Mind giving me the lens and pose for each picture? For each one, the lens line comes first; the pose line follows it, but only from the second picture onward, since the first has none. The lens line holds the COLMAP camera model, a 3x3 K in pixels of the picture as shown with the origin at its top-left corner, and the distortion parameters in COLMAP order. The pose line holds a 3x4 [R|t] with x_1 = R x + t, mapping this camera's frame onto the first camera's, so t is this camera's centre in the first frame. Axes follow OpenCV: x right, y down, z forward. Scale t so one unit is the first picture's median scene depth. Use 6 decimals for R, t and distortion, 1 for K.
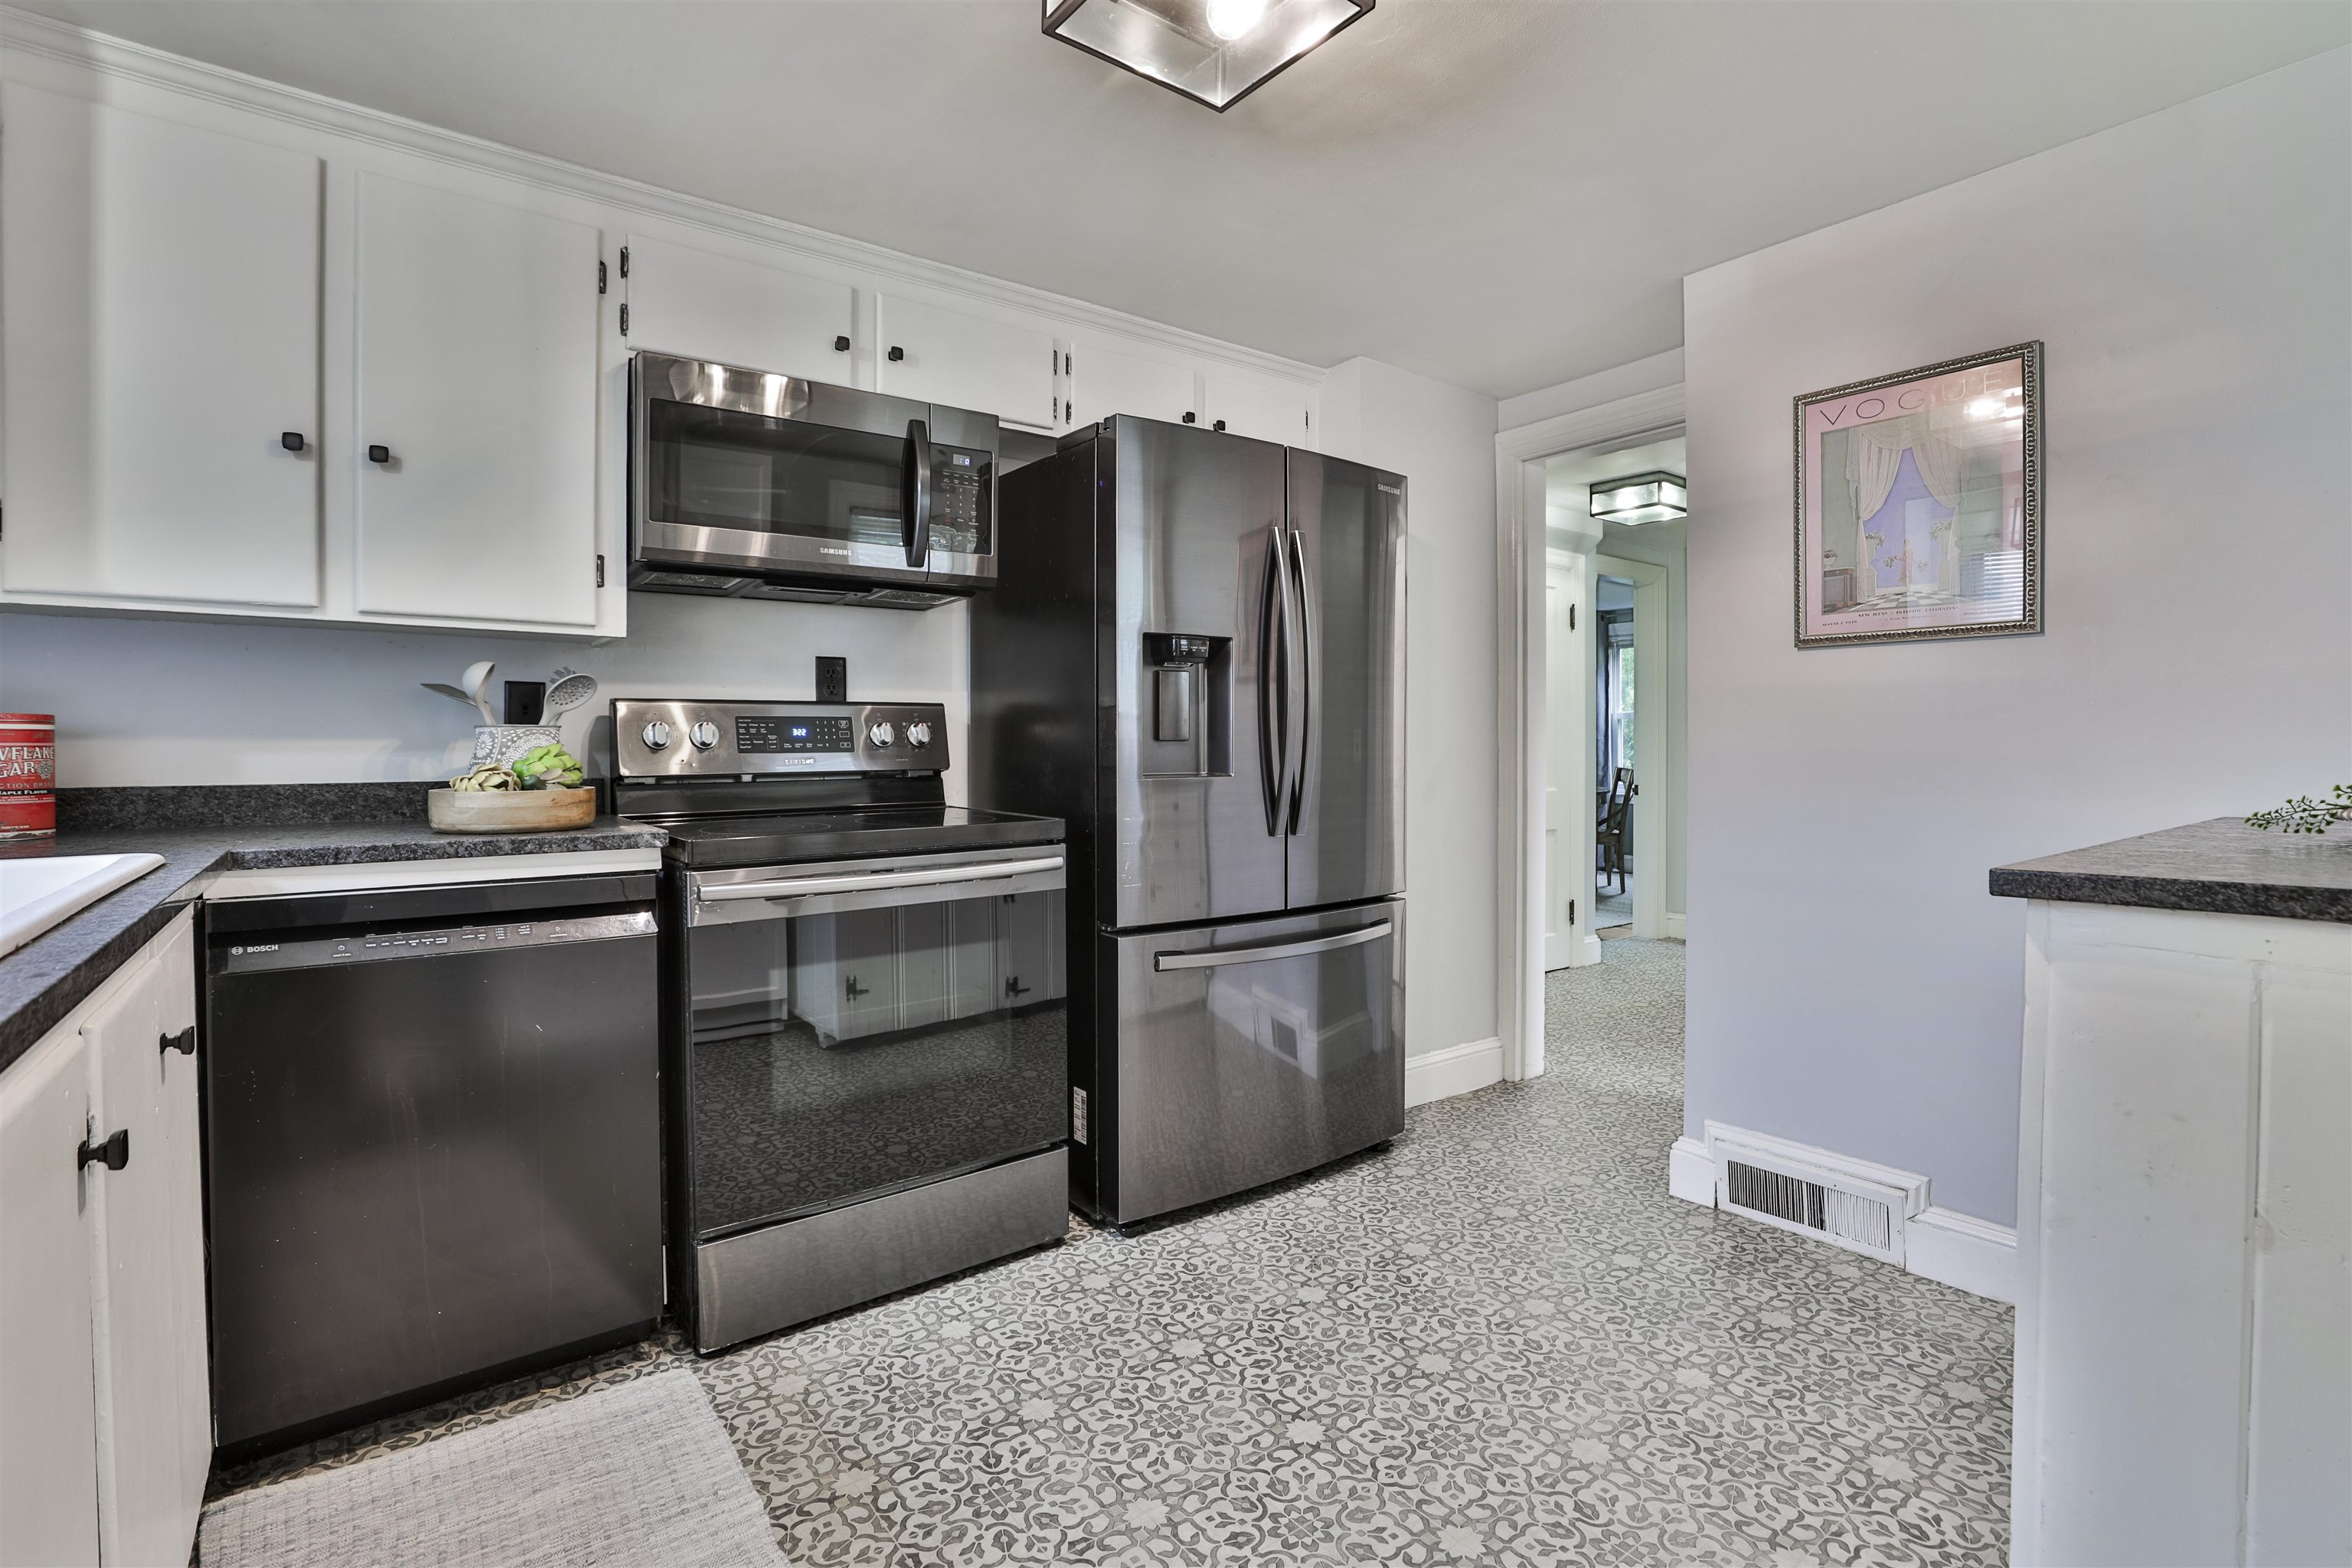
lens RADIAL K [[1098.8, 0, 1176.9], [0, 1098.8, 765.4], [0, 0, 1]] dist [-0.017461, 0.000766]
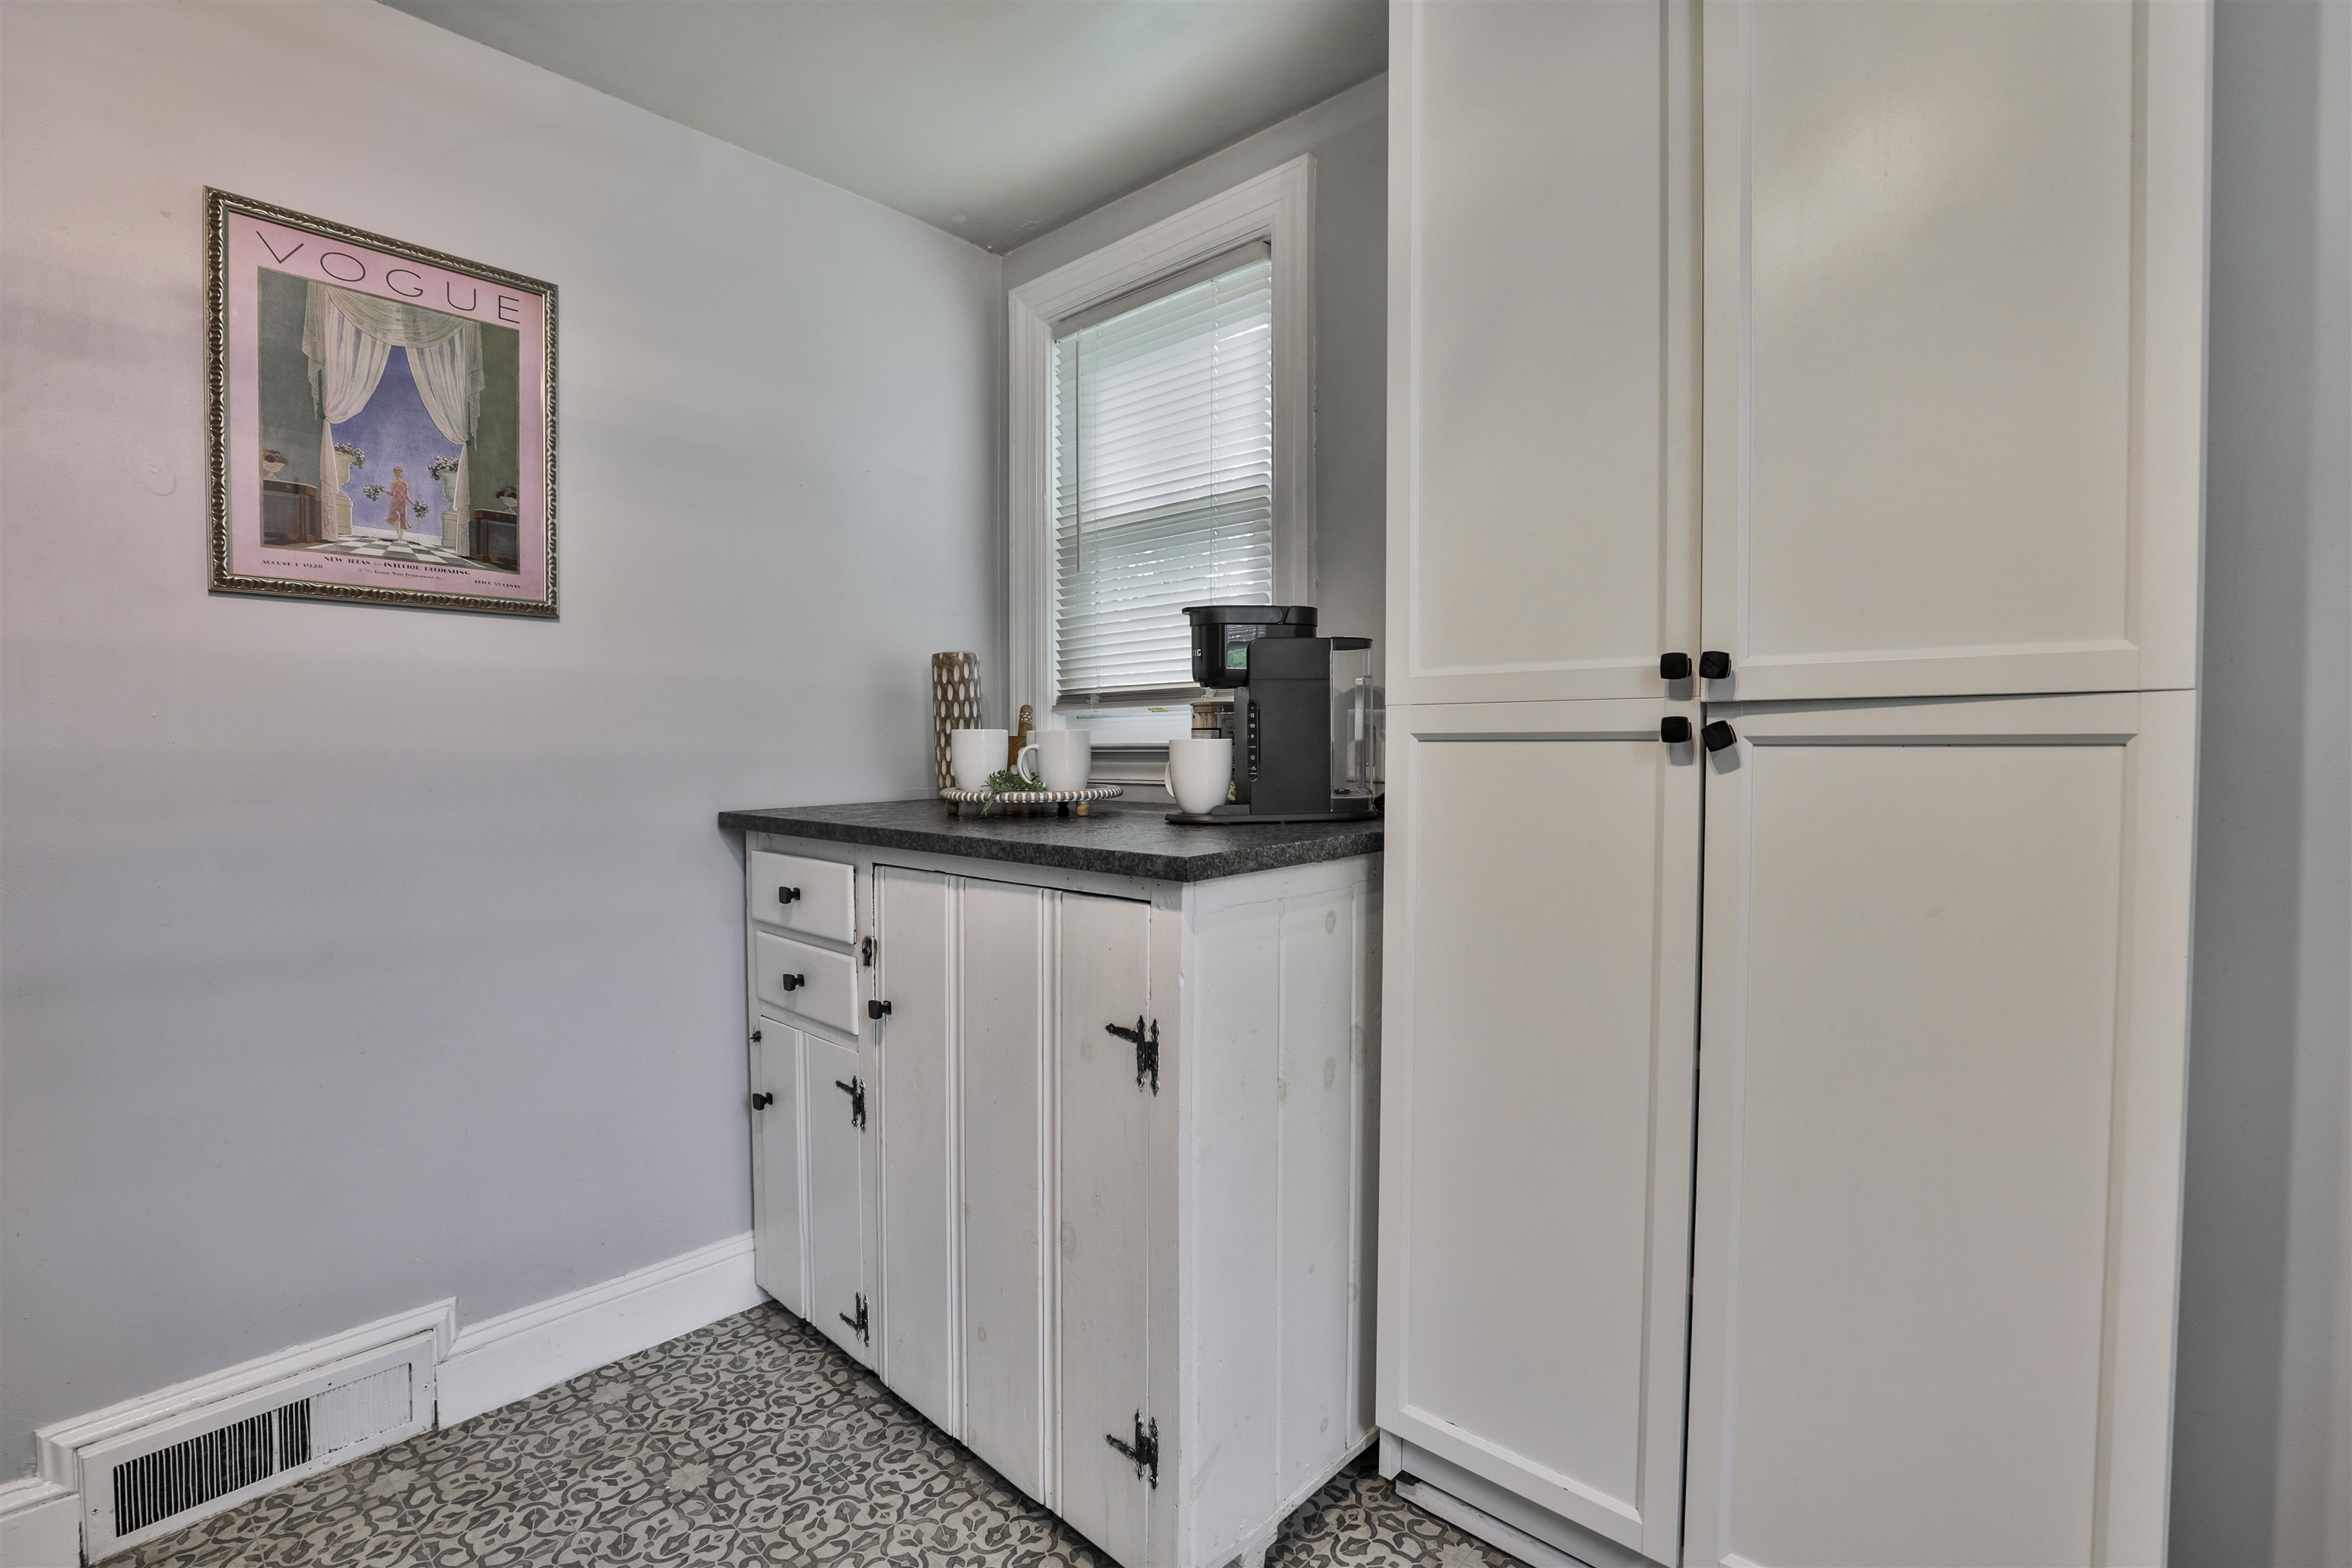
lens RADIAL K [[1098.8, 0, 1178.1], [0, 1098.8, 784.7], [0, 0, 1]] dist [-0.017461, 0.000766]
pose [[-0.180536, -0.031905, 0.983051, -0.156850], [0.021580, 0.999105, 0.036389, -0.007170], [-0.983332, 0.027784, -0.179686, 0.594383]]
